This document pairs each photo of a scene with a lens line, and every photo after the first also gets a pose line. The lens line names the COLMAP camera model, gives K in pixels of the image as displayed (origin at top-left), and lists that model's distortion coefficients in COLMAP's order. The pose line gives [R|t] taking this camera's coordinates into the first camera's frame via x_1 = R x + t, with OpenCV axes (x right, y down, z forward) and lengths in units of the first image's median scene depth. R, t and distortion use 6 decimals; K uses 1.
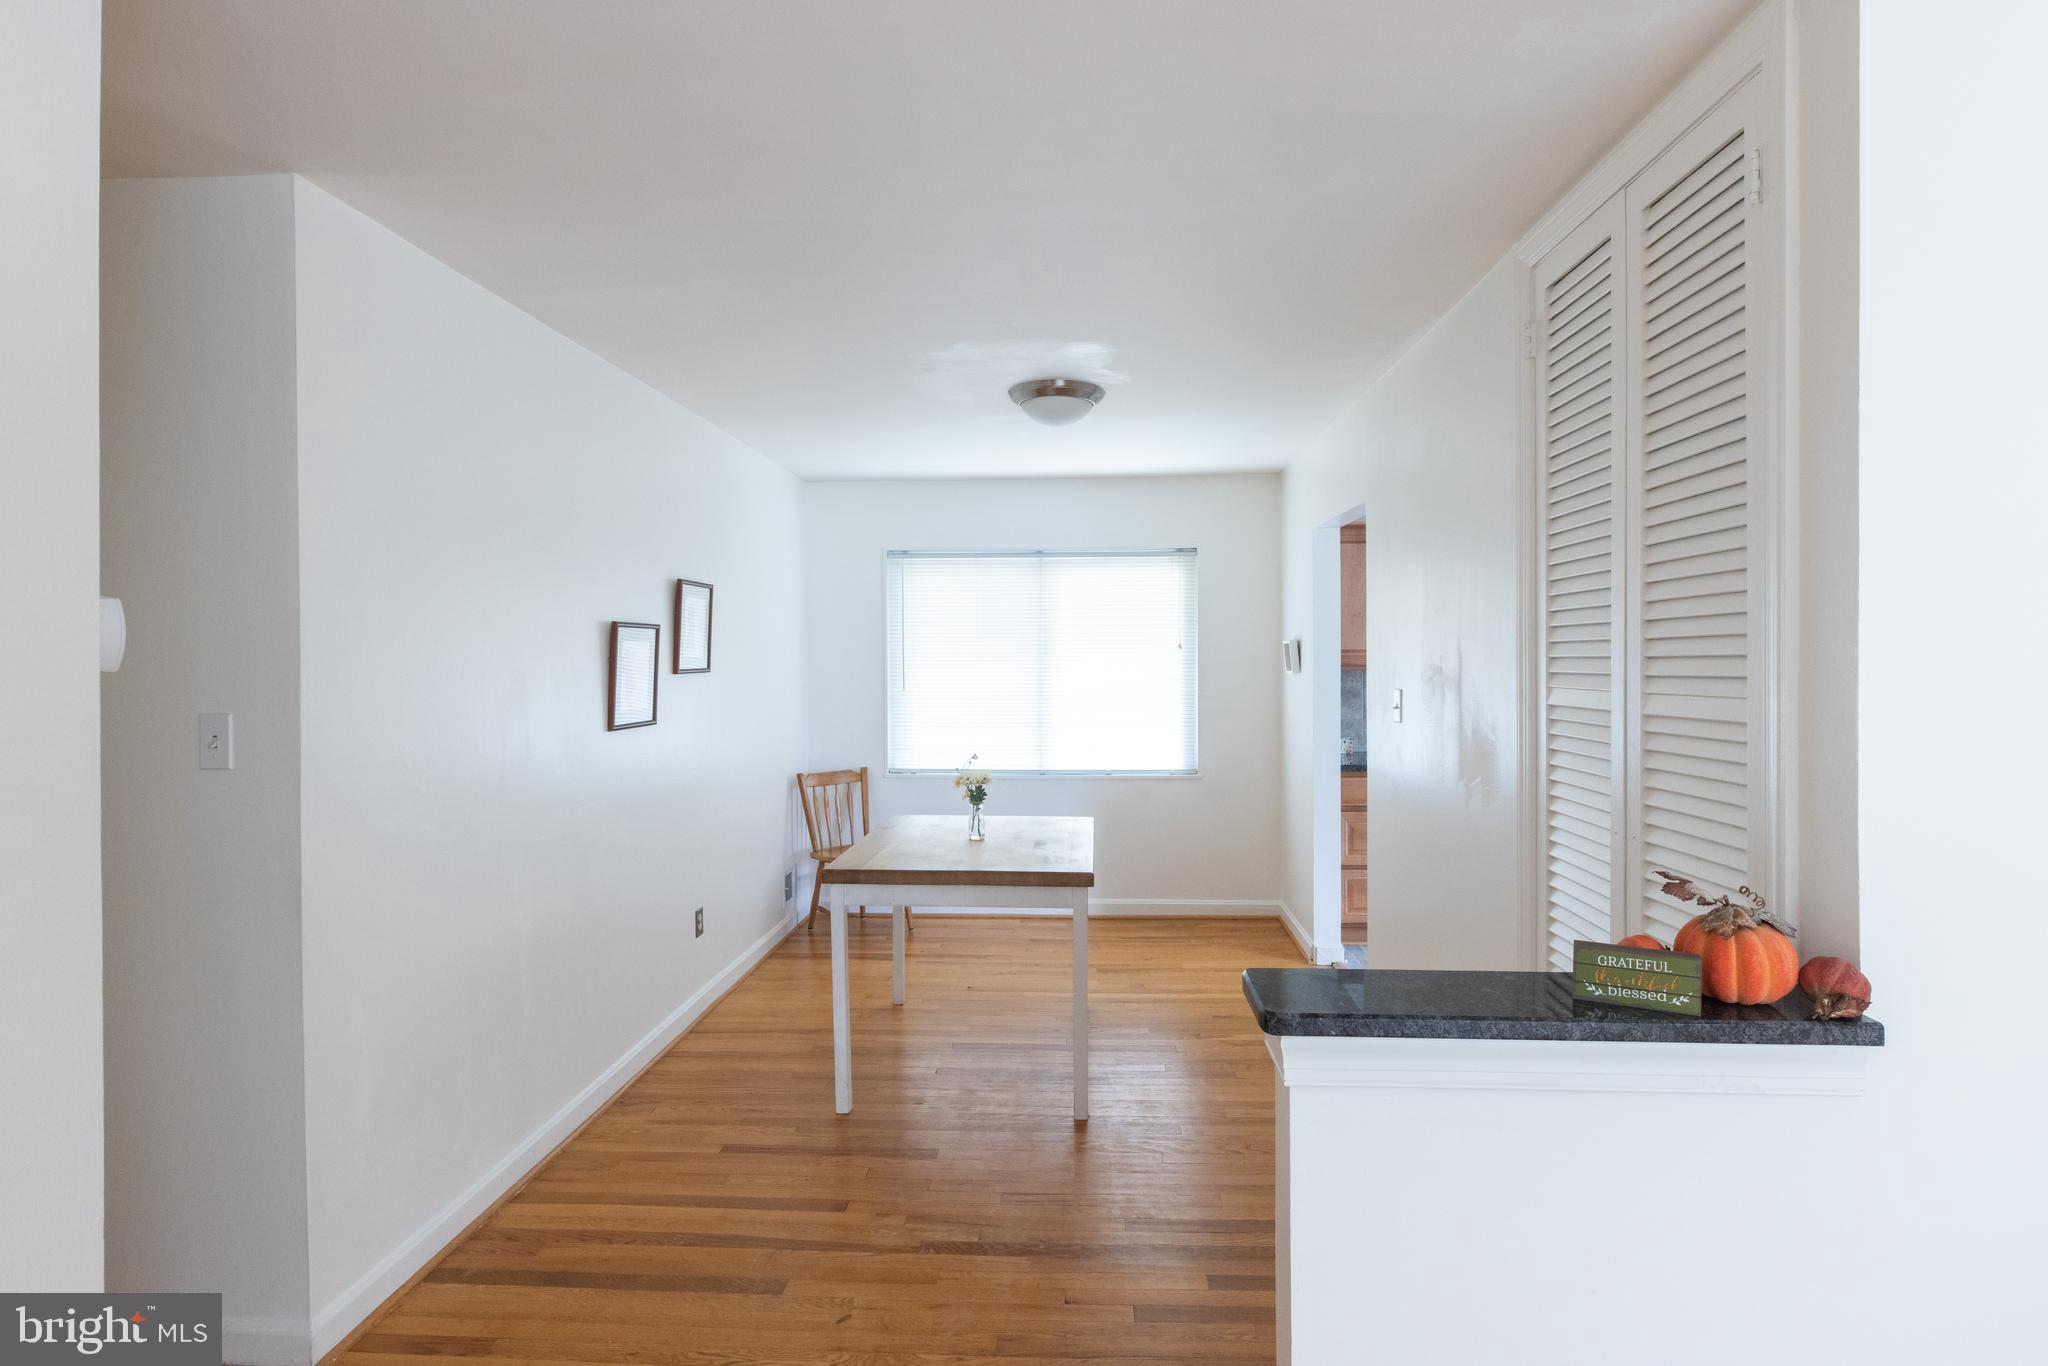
lens RADIAL K [[990.9, 0, 1029.3], [0, 990.9, 675.0], [0, 0, 1]] dist [-0.003812, -0.001137]
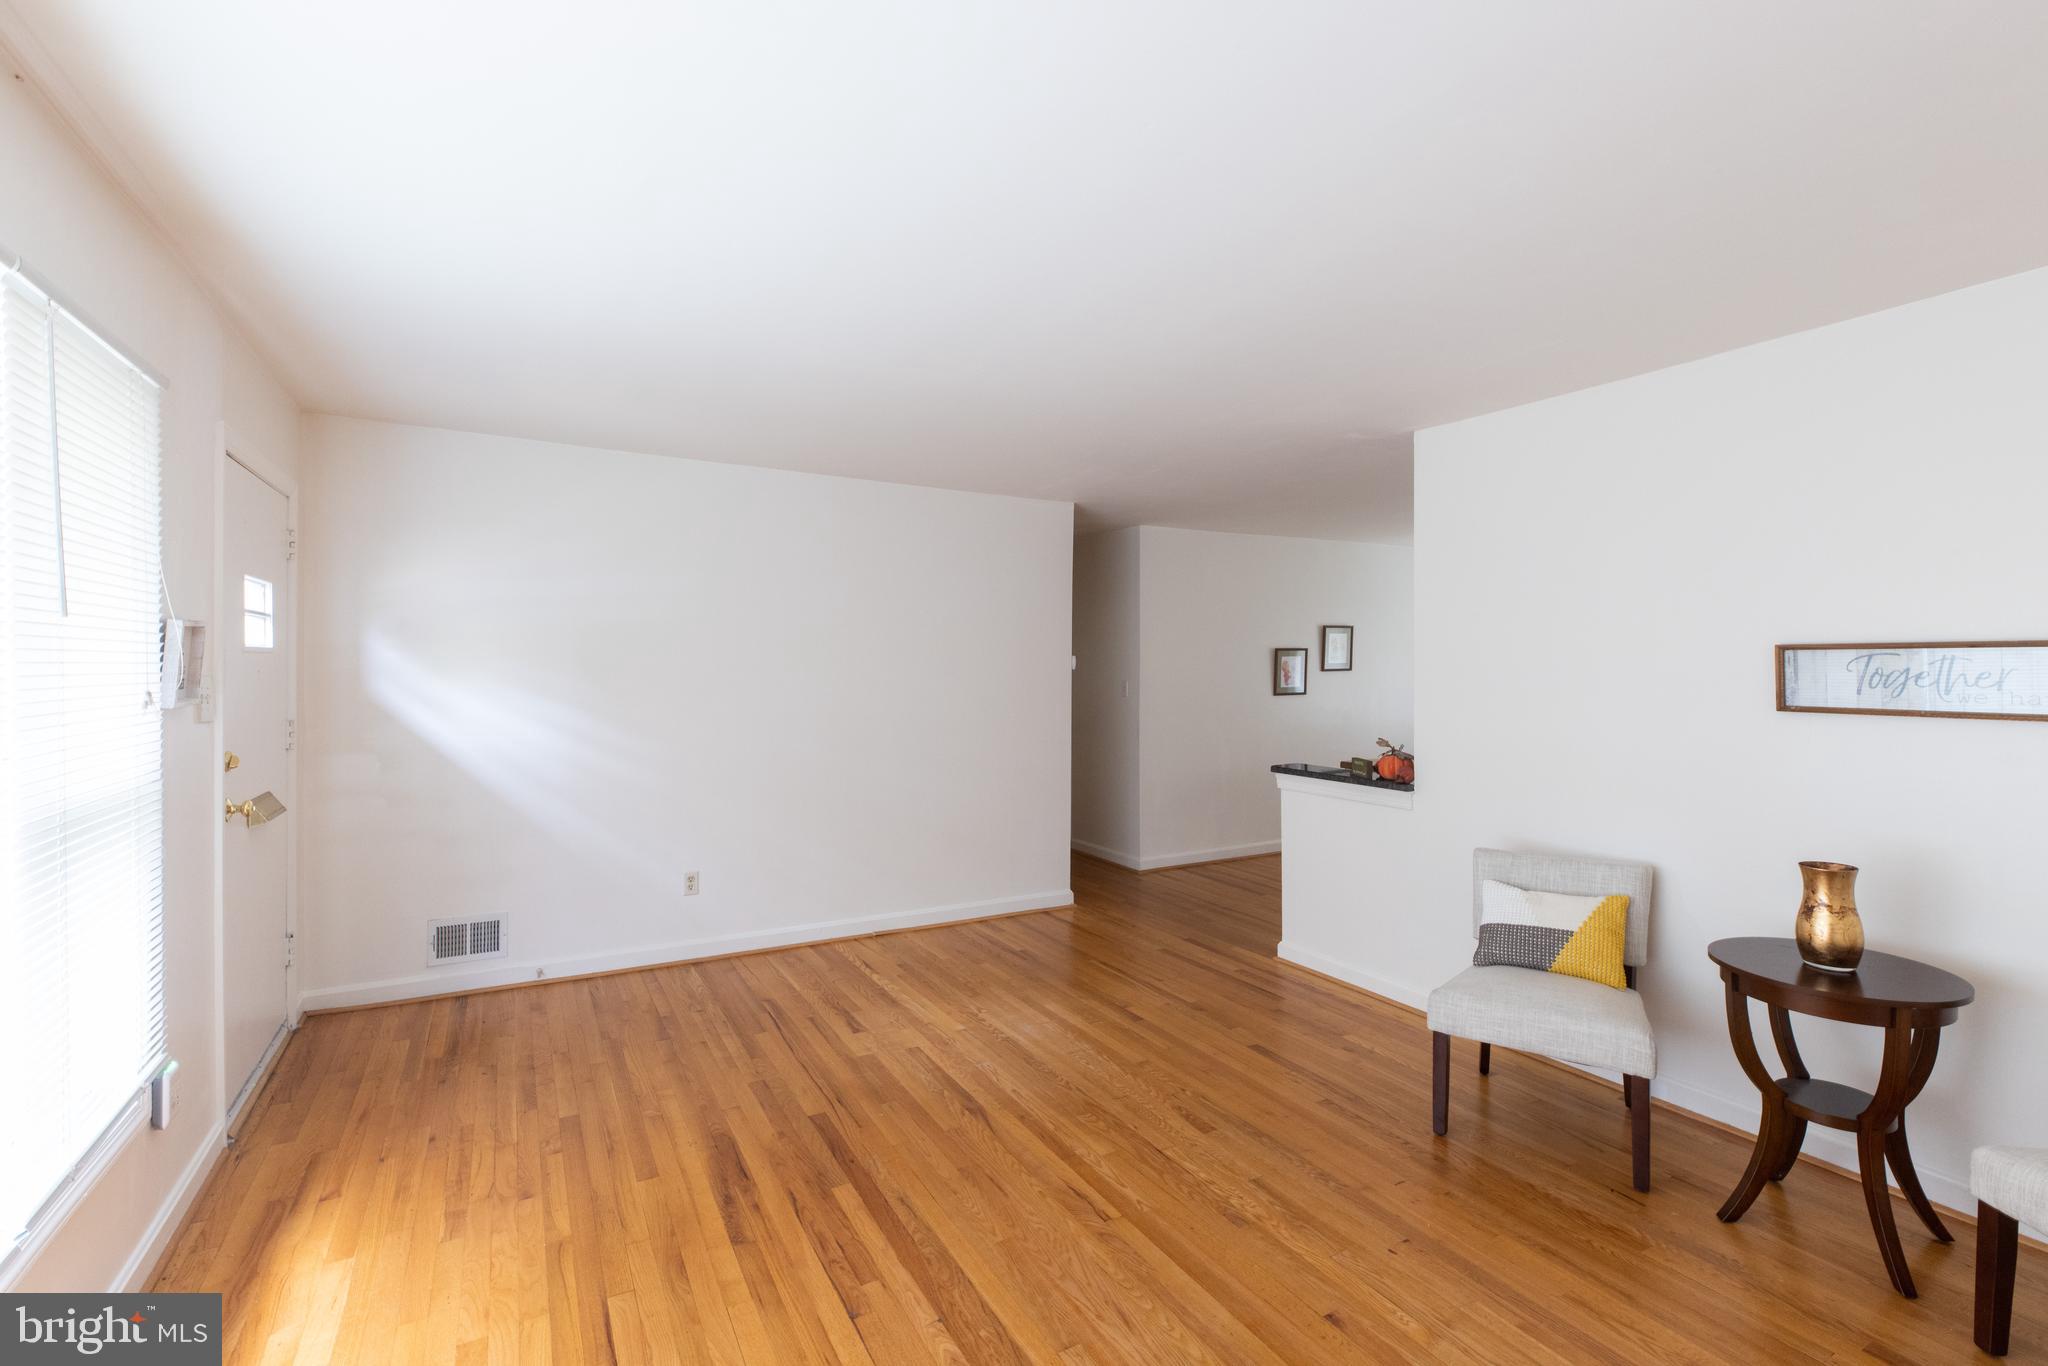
lens RADIAL K [[910.1, 0, 1032.2], [0, 910.1, 648.0], [0, 0, 1]] dist [0.006274, -0.000489]
pose [[0.549373, -0.009212, -0.835526, 0.821013], [-0.011784, 0.999754, -0.018771, -0.006911], [0.835494, 0.020159, 0.549130, -0.513204]]
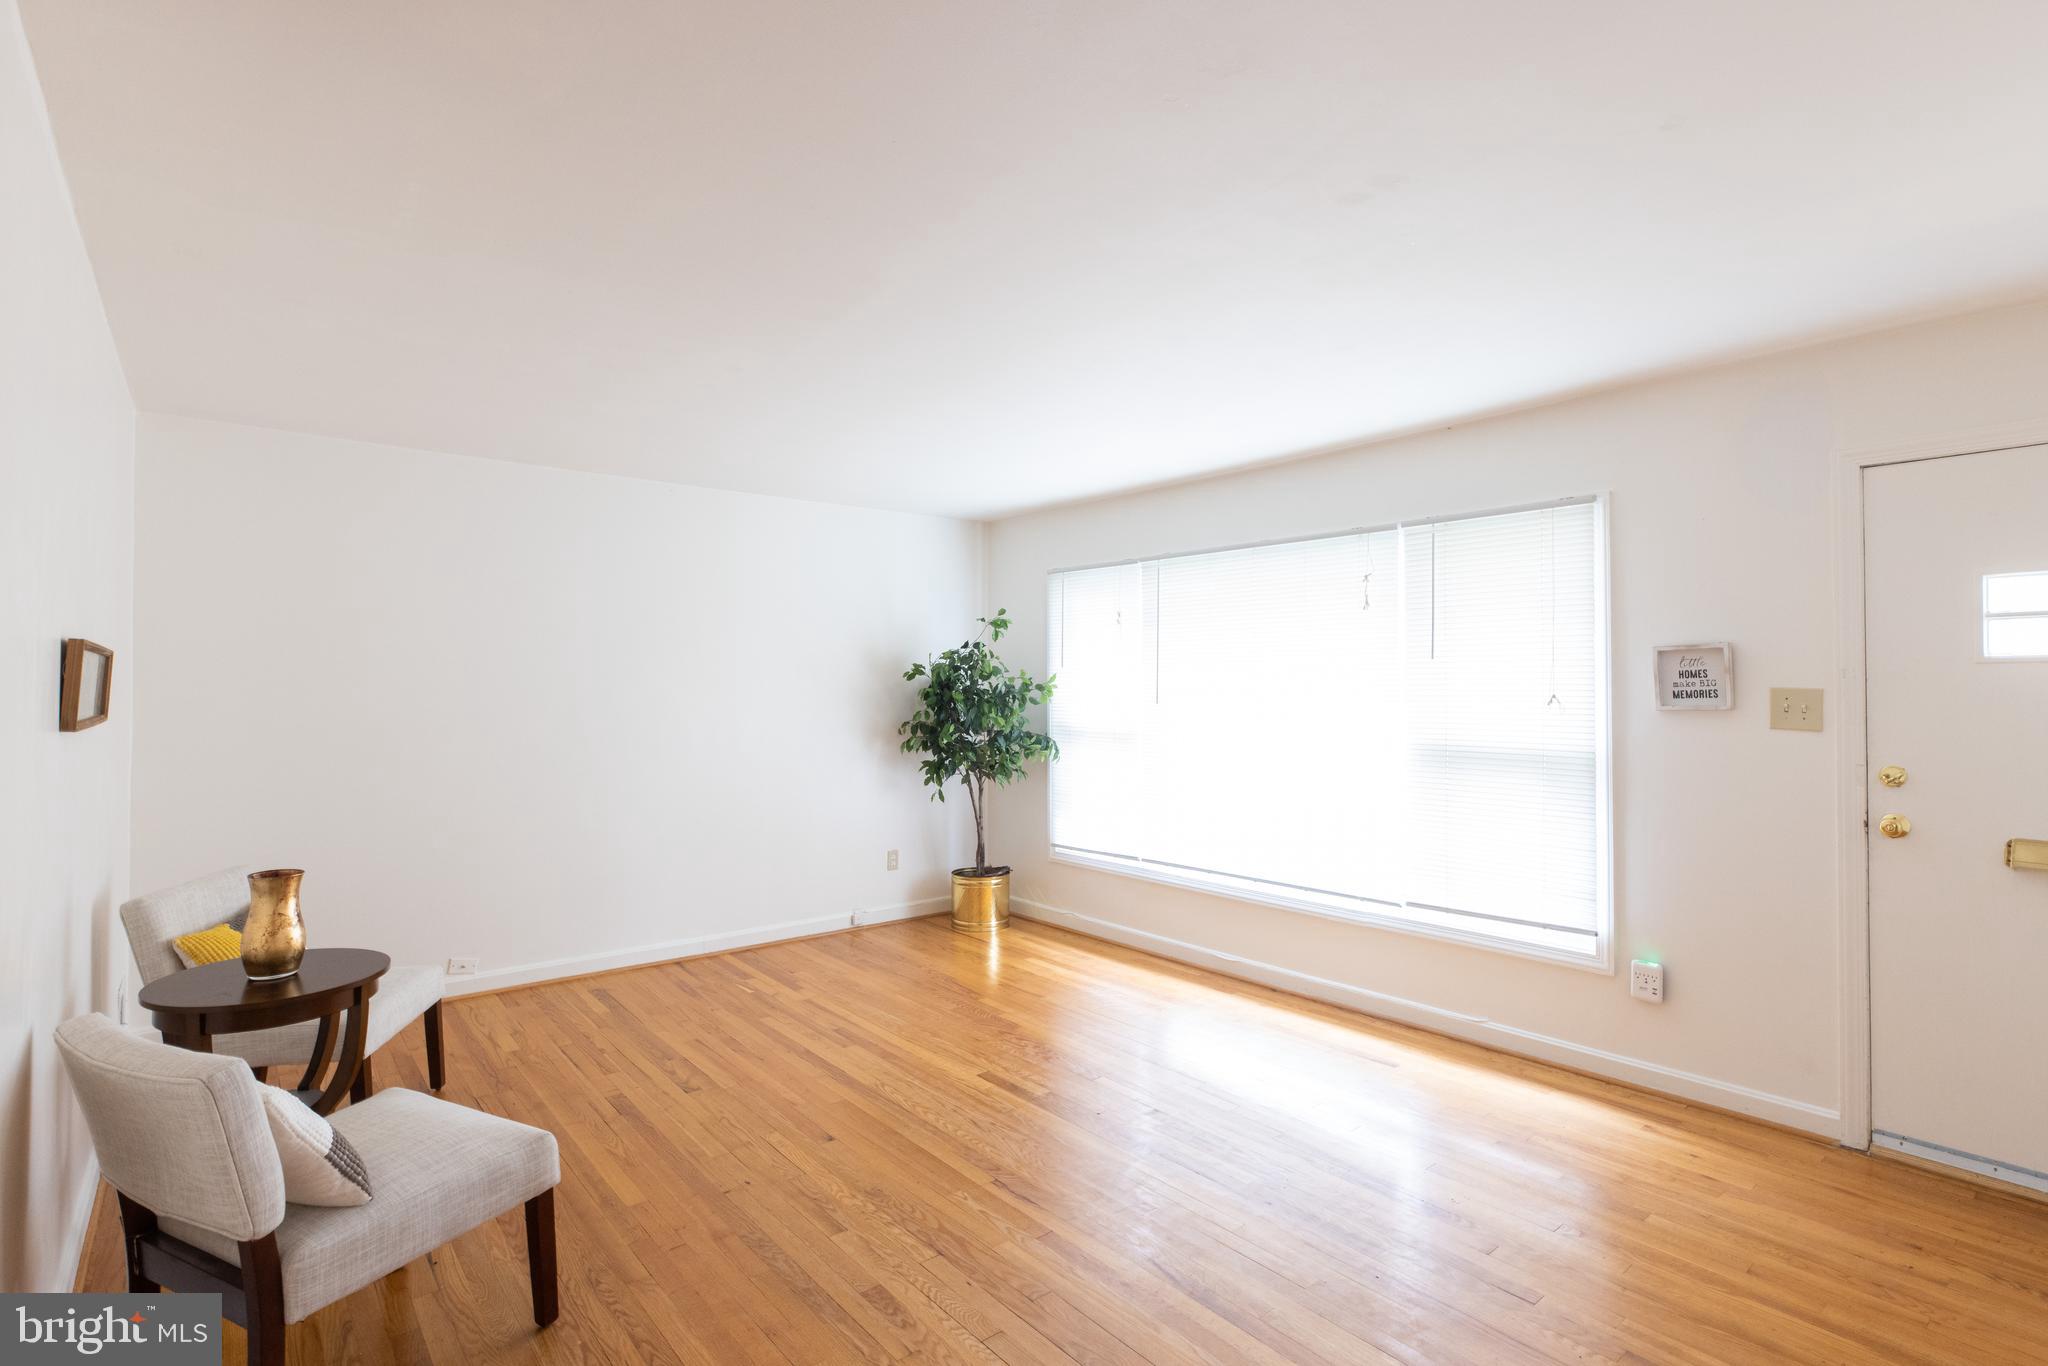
lens RADIAL K [[990.9, 0, 1019.6], [0, 990.9, 662.4], [0, 0, 1]] dist [-0.003812, -0.001137]
pose [[-0.680616, 0.024505, 0.732231, -0.128167], [0.009674, 0.999654, -0.024462, 0.001761], [-0.732577, -0.009566, -0.680617, 0.280703]]
